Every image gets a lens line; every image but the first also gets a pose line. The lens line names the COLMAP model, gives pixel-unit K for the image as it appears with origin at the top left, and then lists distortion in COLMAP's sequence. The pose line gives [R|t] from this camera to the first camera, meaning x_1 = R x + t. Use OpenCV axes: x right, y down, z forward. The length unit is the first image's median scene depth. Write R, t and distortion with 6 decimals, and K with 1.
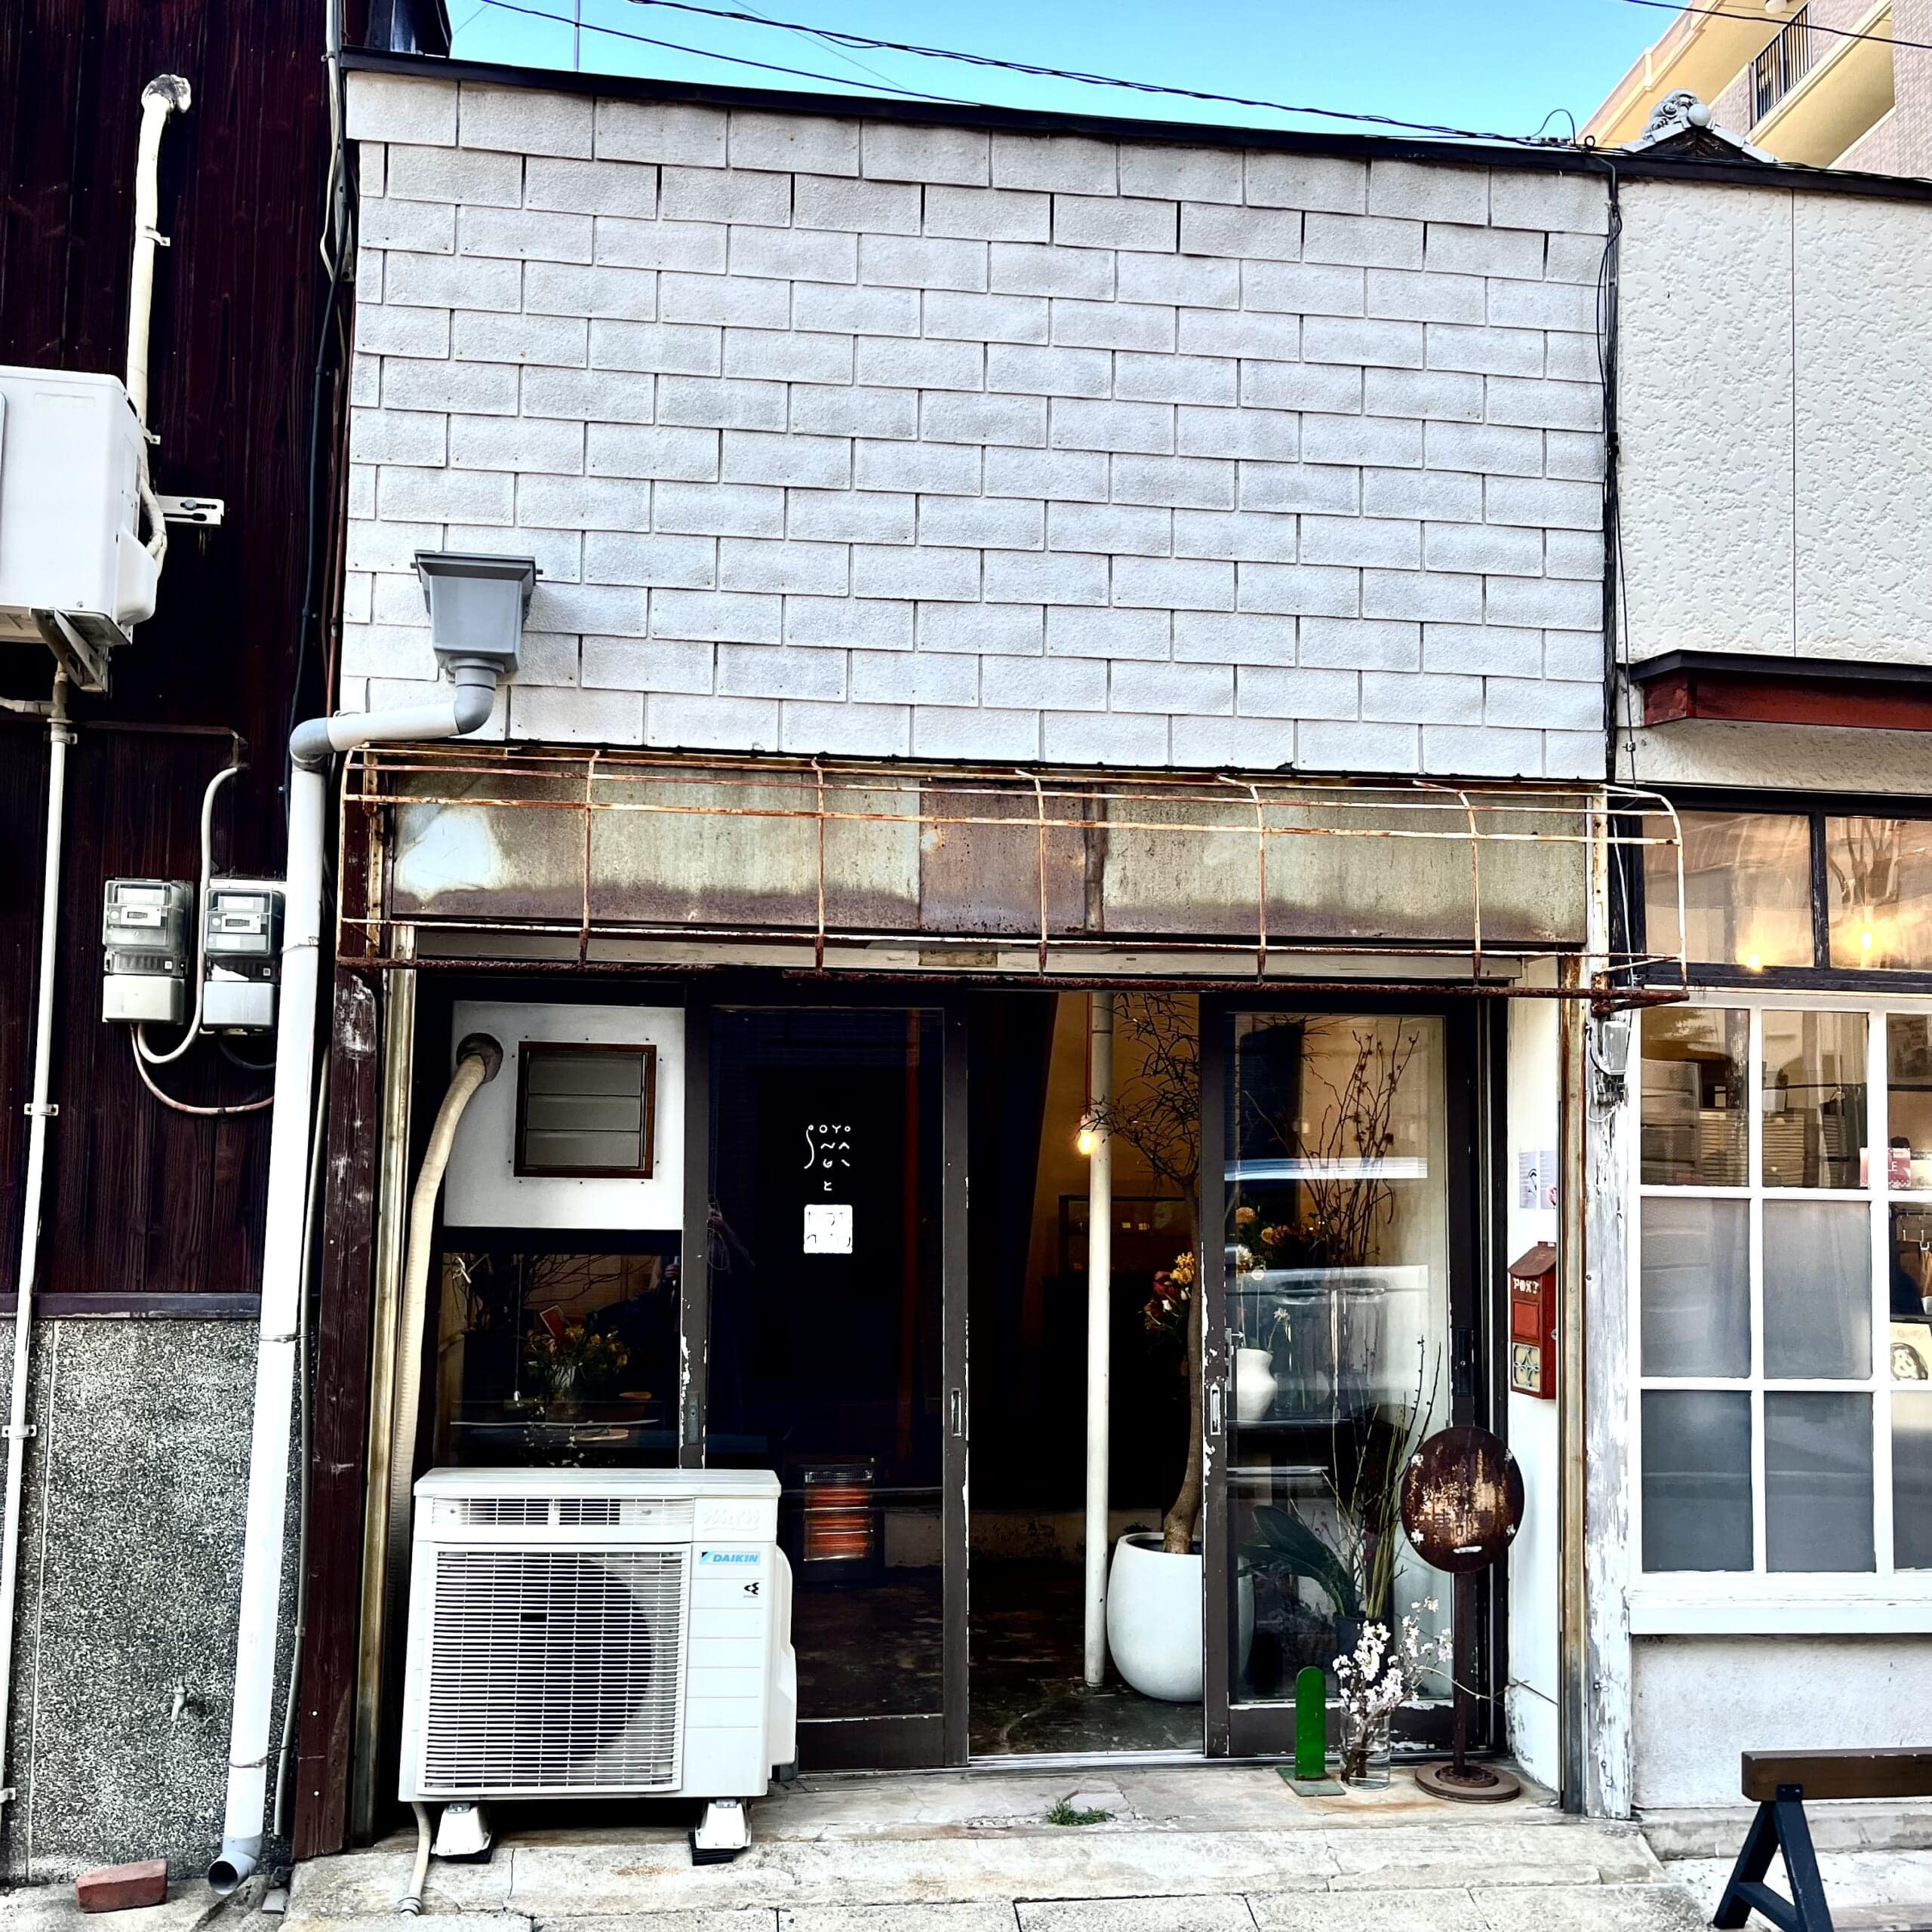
lens RADIAL K [[1902.2, 0, 960.2], [0, 1902.2, 1066.1], [0, 0, 1]] dist [0.064793, -0.090189]
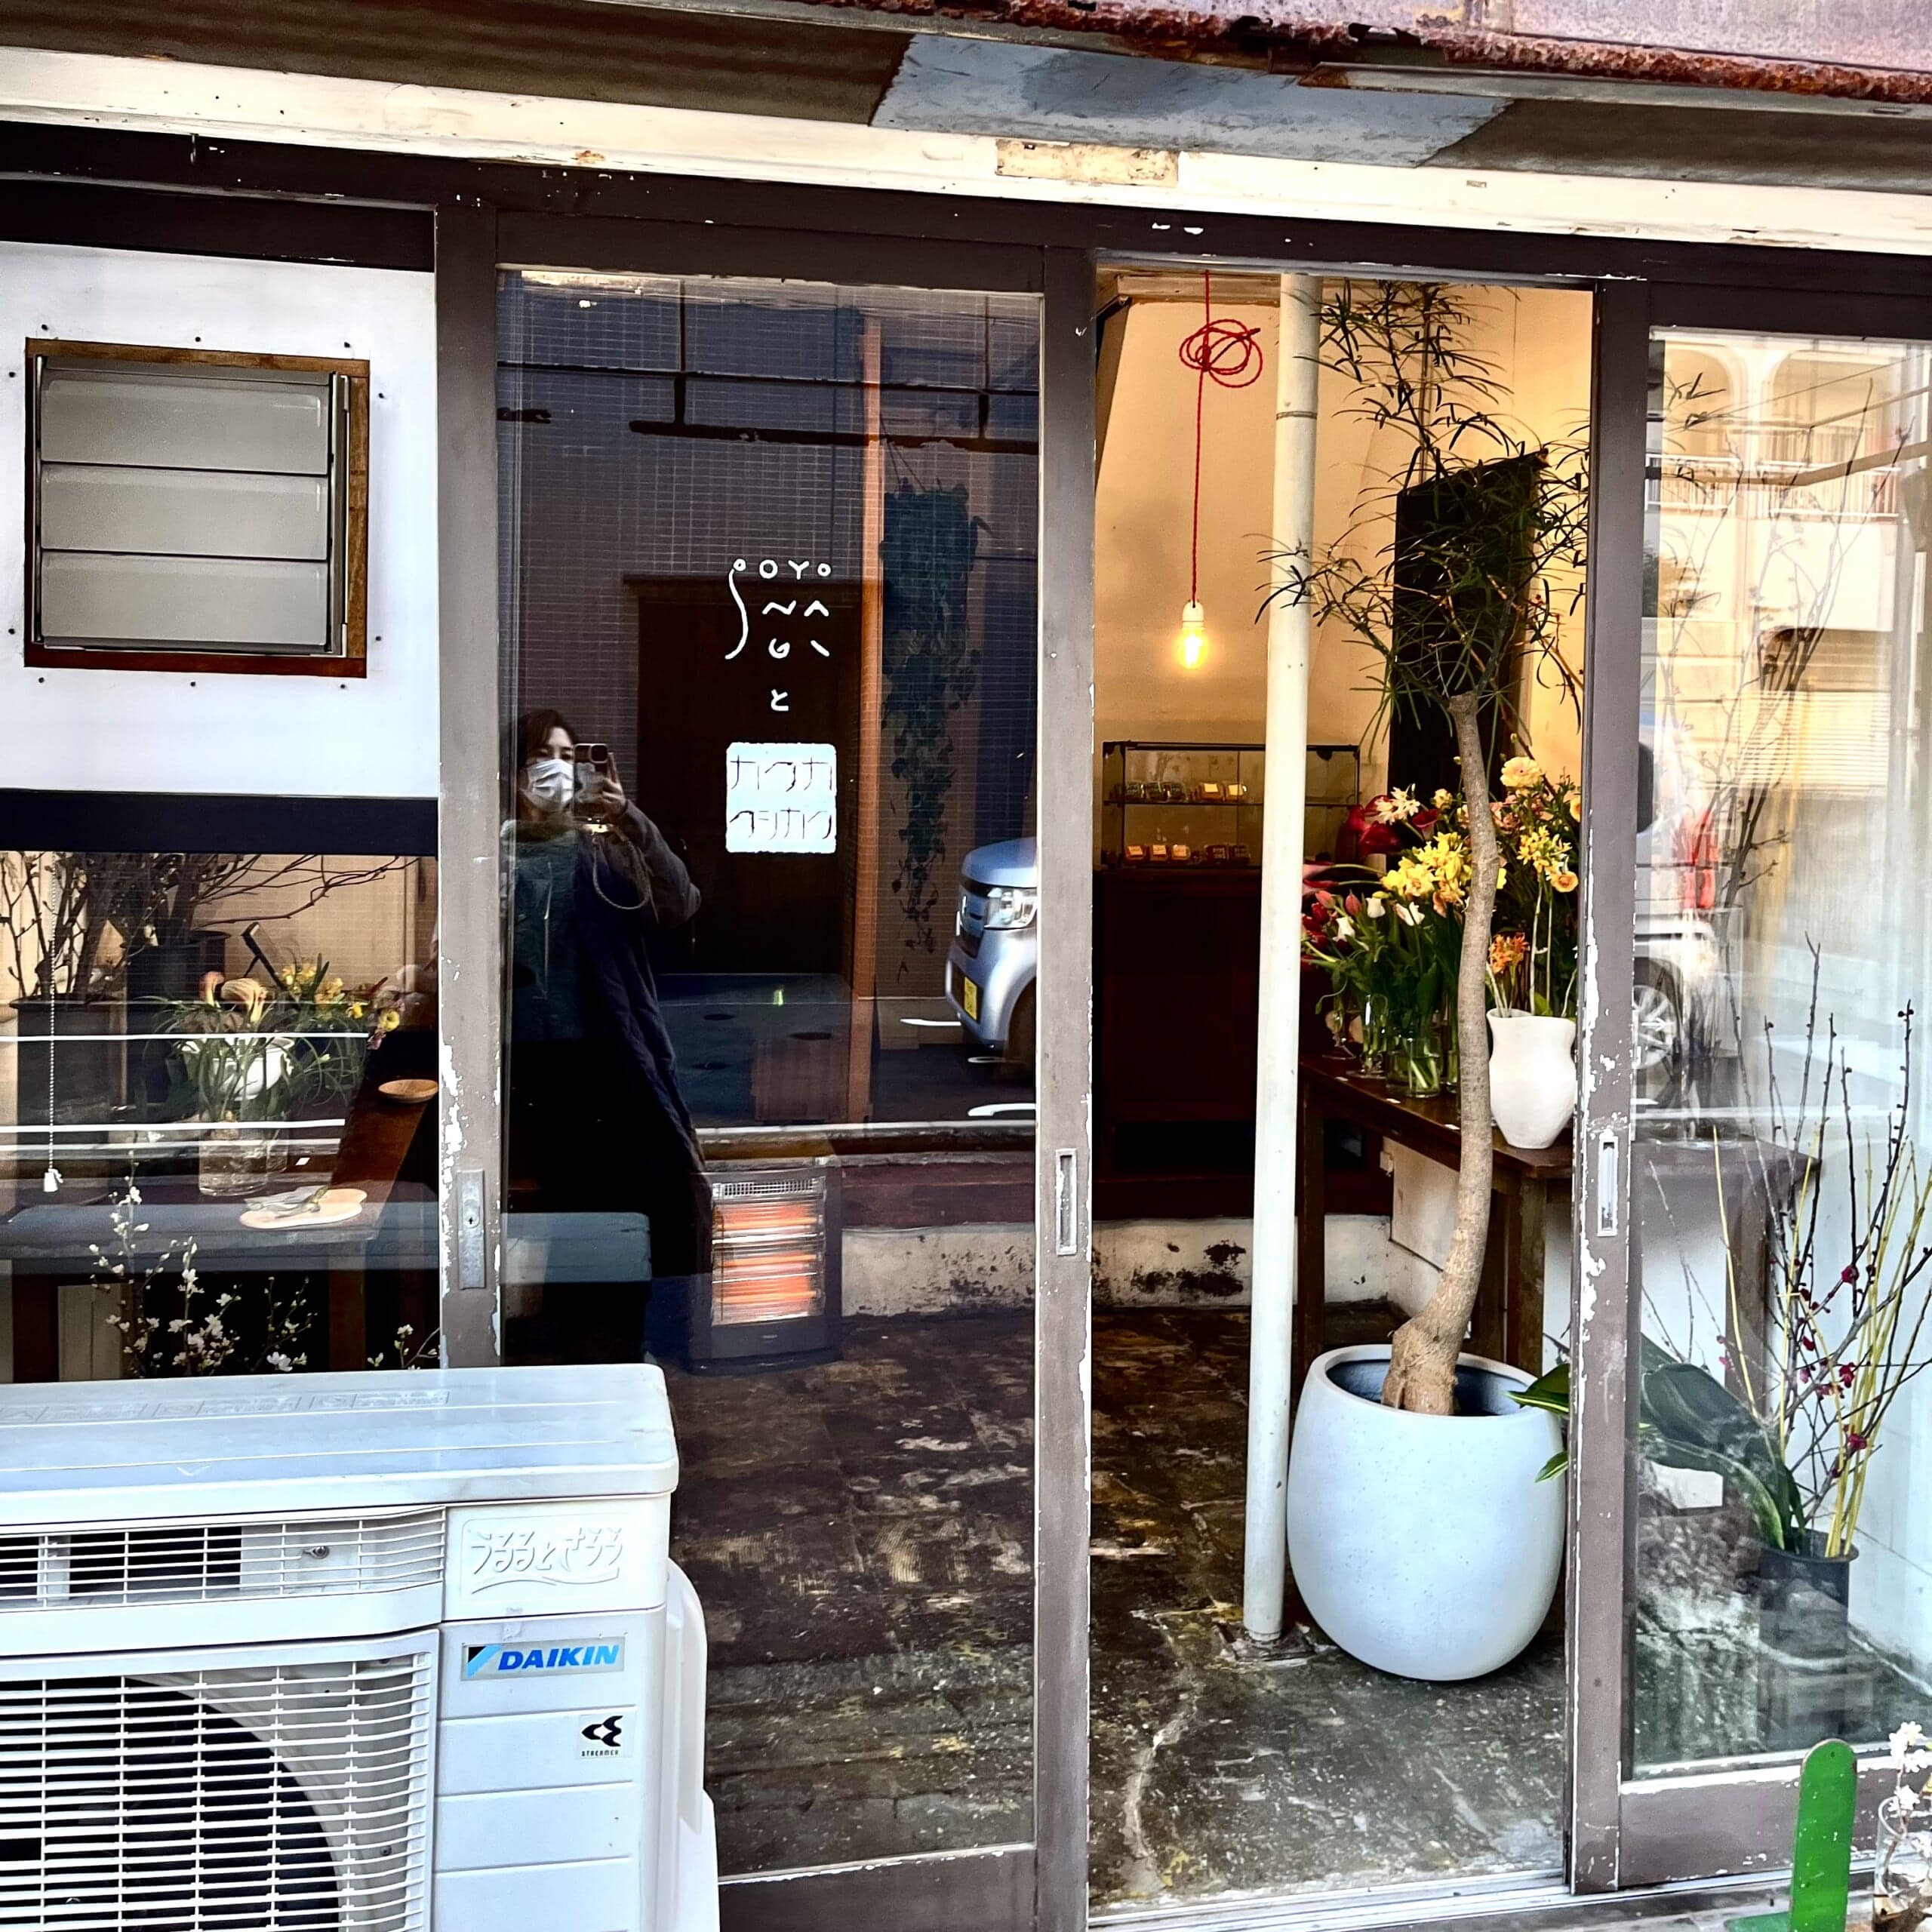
lens RADIAL K [[1879.6, 0, 993.1], [0, 1879.6, 811.6], [0, 0, 1]] dist [0.016680, -0.009251]
pose [[0.997007, 0.003299, 0.077238, -0.054896], [-0.010938, 0.995058, 0.098688, 0.046105], [-0.076531, -0.099238, 0.992116, 0.574171]]
